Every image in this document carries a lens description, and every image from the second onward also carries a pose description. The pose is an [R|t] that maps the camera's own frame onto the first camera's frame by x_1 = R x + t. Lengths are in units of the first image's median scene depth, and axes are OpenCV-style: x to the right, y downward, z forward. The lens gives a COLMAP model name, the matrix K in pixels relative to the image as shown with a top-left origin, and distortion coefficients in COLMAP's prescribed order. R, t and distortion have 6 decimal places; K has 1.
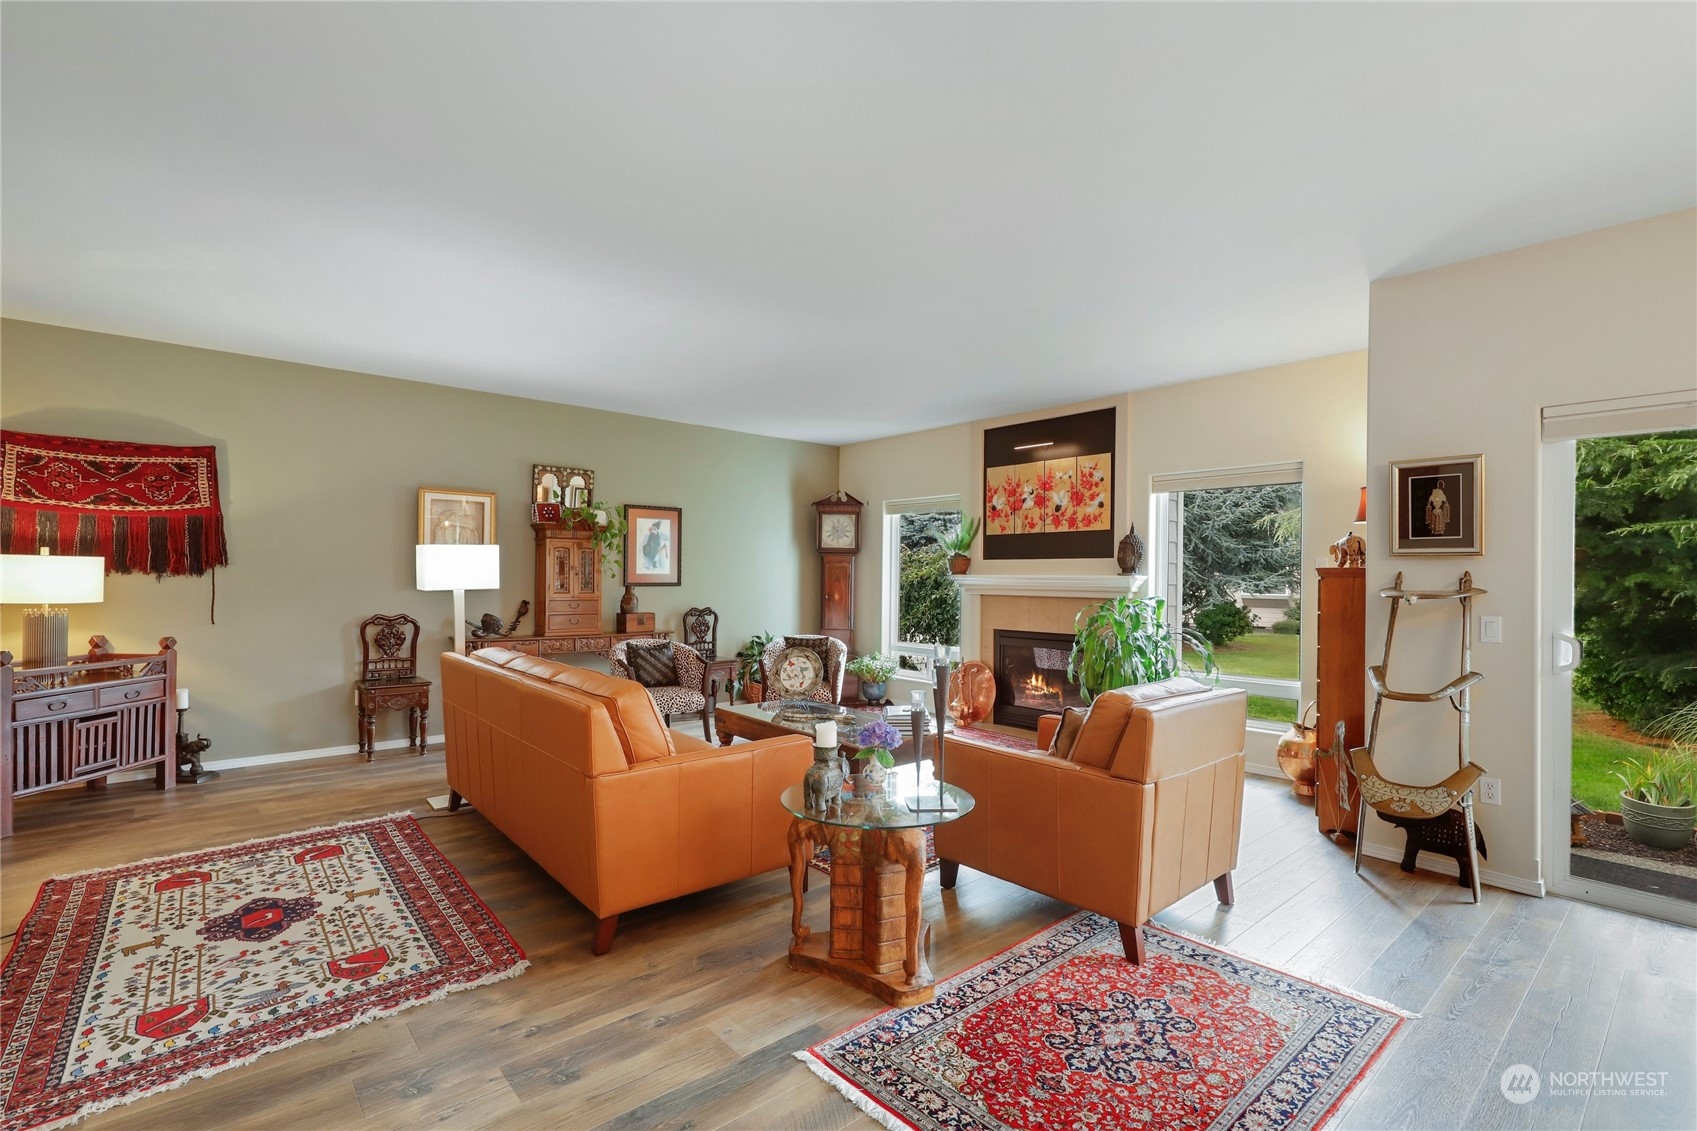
lens RADIAL K [[773.9, 0, 841.0], [0, 773.9, 570.8], [0, 0, 1]] dist [0.002028, -0.000454]
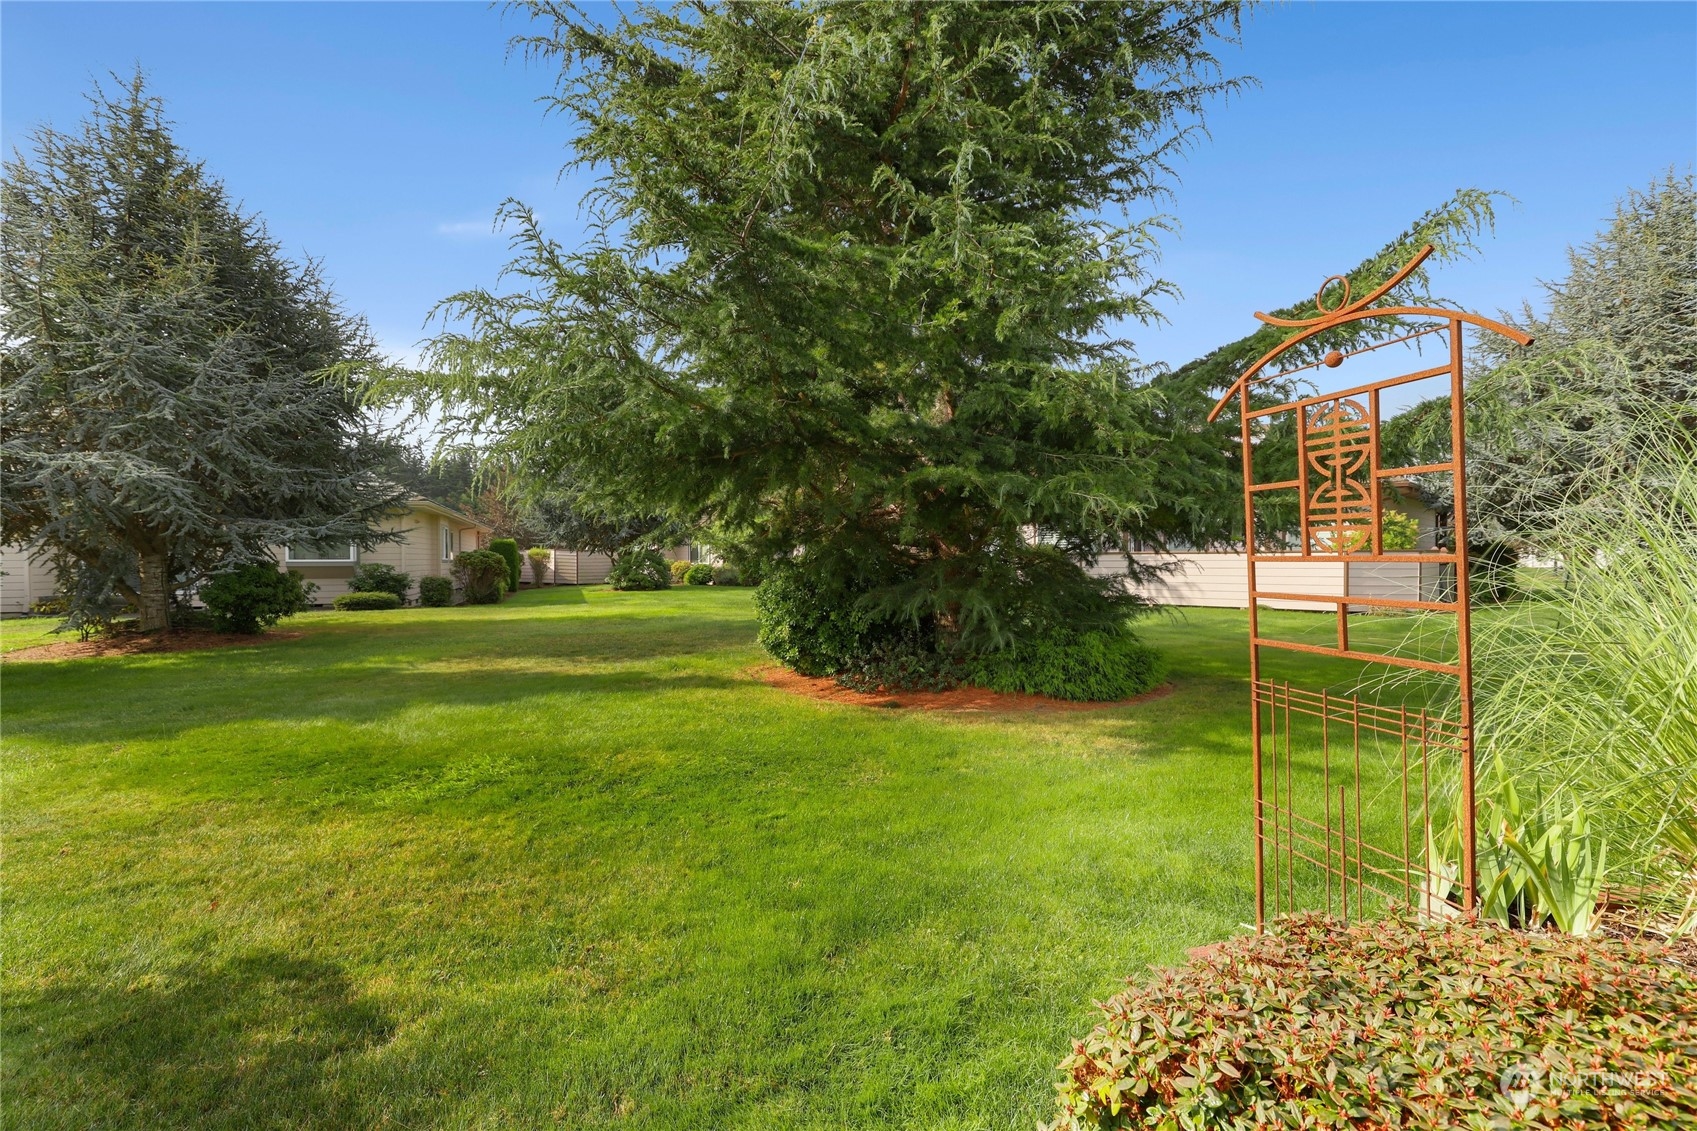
lens RADIAL K [[773.9, 0, 848.0], [0, 773.9, 562.3], [0, 0, 1]] dist [0.002028, -0.000454]
pose [[0.452521, -0.017087, 0.891590, 0.155547], [0.002606, 0.999837, 0.017839, 0.031614], [-0.891750, -0.005749, 0.452492, 0.294530]]
